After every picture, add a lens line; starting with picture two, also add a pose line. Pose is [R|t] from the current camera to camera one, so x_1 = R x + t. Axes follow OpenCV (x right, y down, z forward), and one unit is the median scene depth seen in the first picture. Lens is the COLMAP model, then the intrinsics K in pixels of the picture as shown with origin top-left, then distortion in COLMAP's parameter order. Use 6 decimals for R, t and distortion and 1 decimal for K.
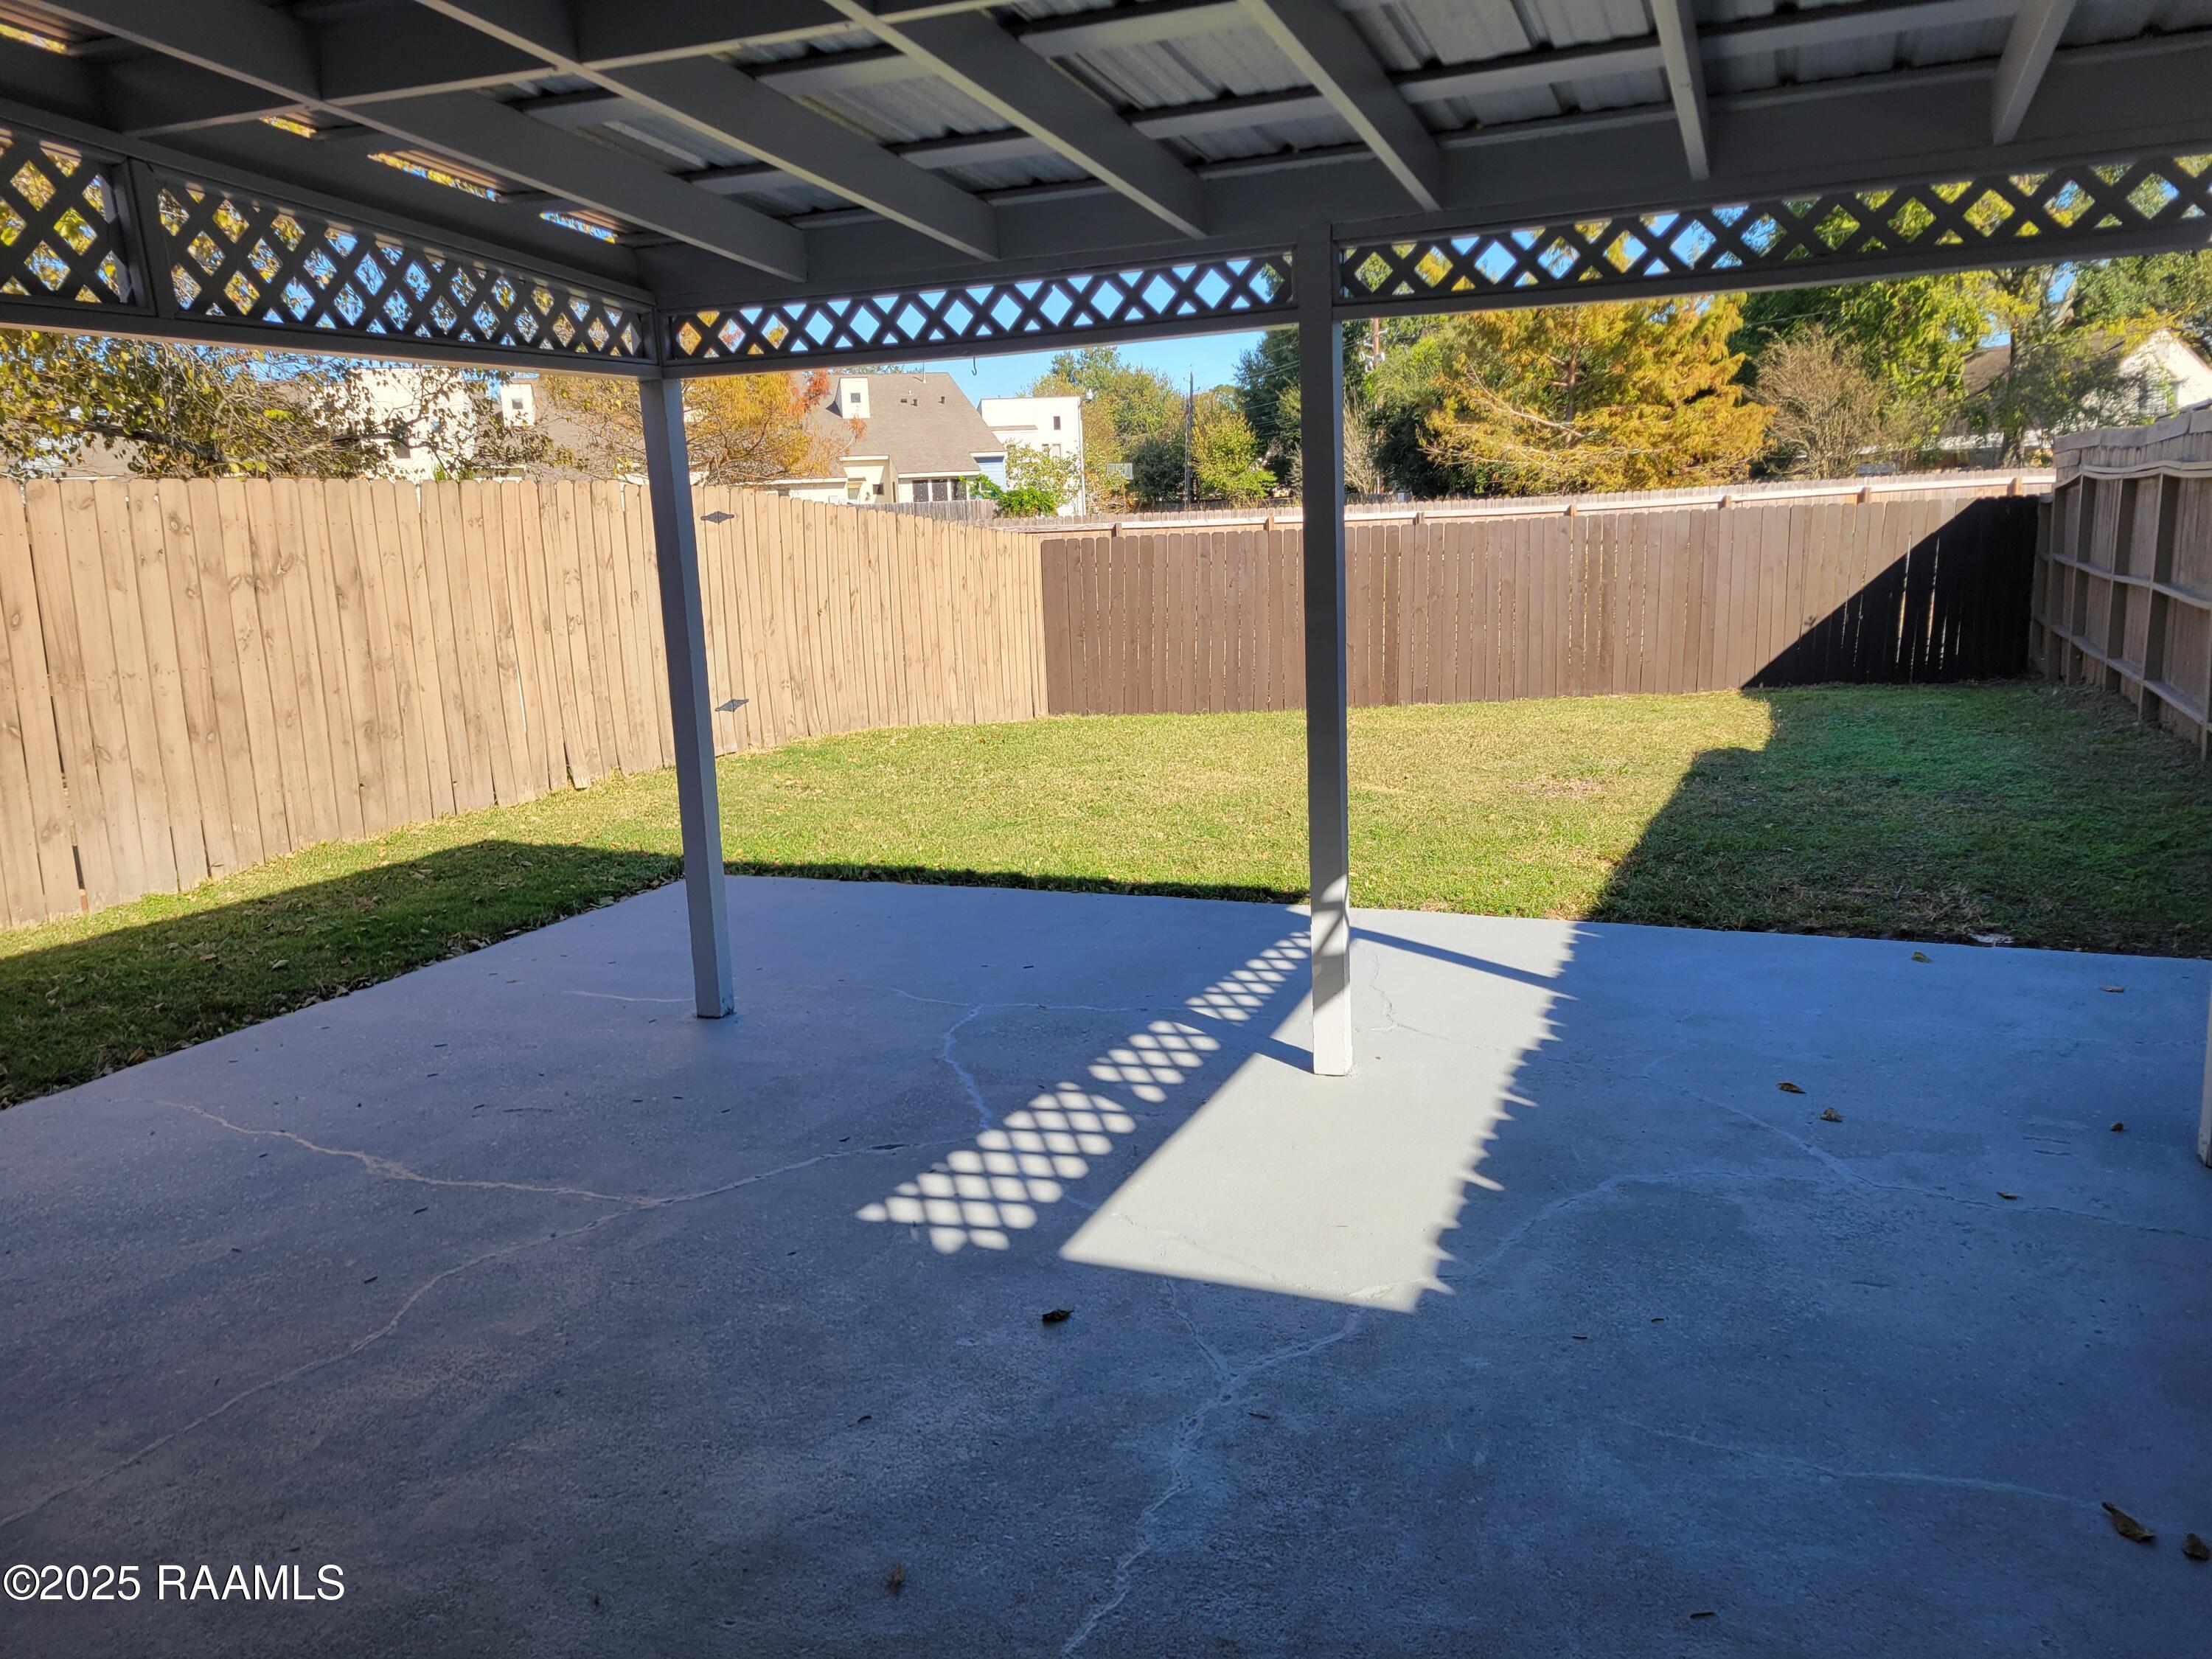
lens RADIAL K [[1659.8, 0, 1106.0], [0, 1659.8, 829.5], [0, 0, 1]] dist [0.005912, 0.001980]
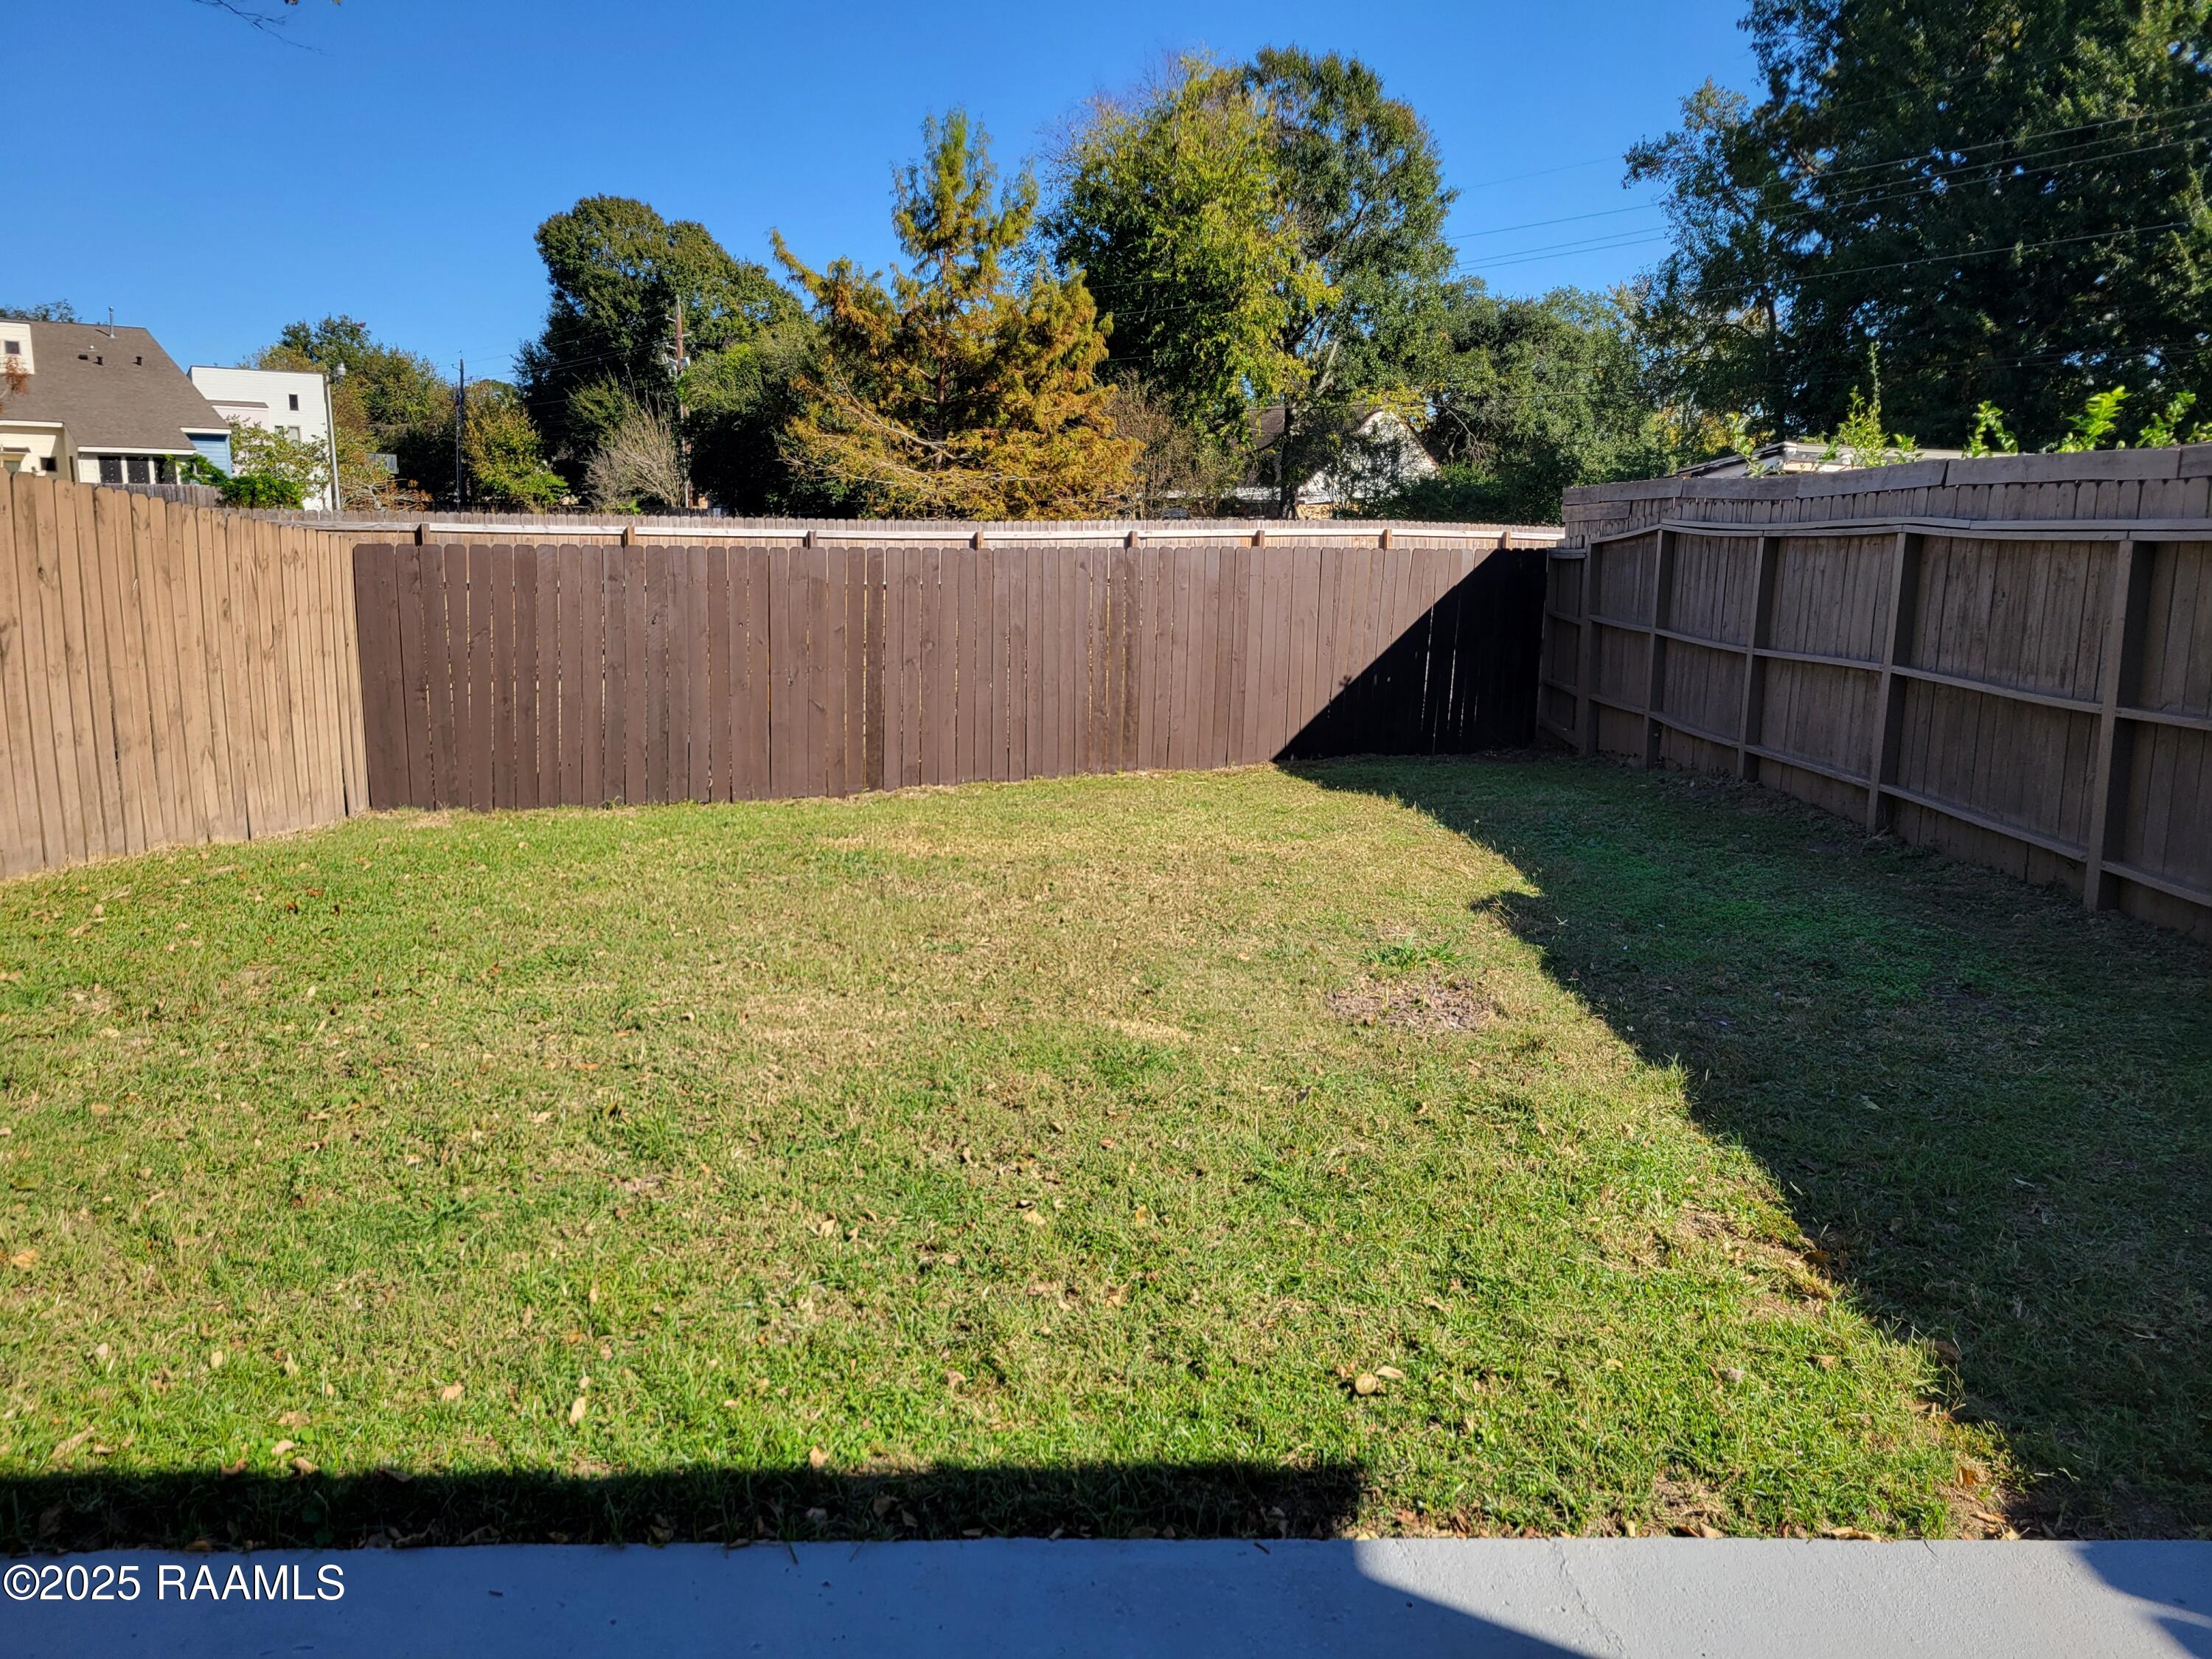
lens RADIAL K [[1679.1, 0, 1165.3], [0, 1679.1, 827.3], [0, 0, 1]] dist [0.006766, -0.013738]
pose [[0.901325, -0.021791, 0.432594, -0.016149], [0.028499, 0.999553, -0.009028, -0.019875], [-0.432204, 0.020466, 0.901544, 0.111915]]
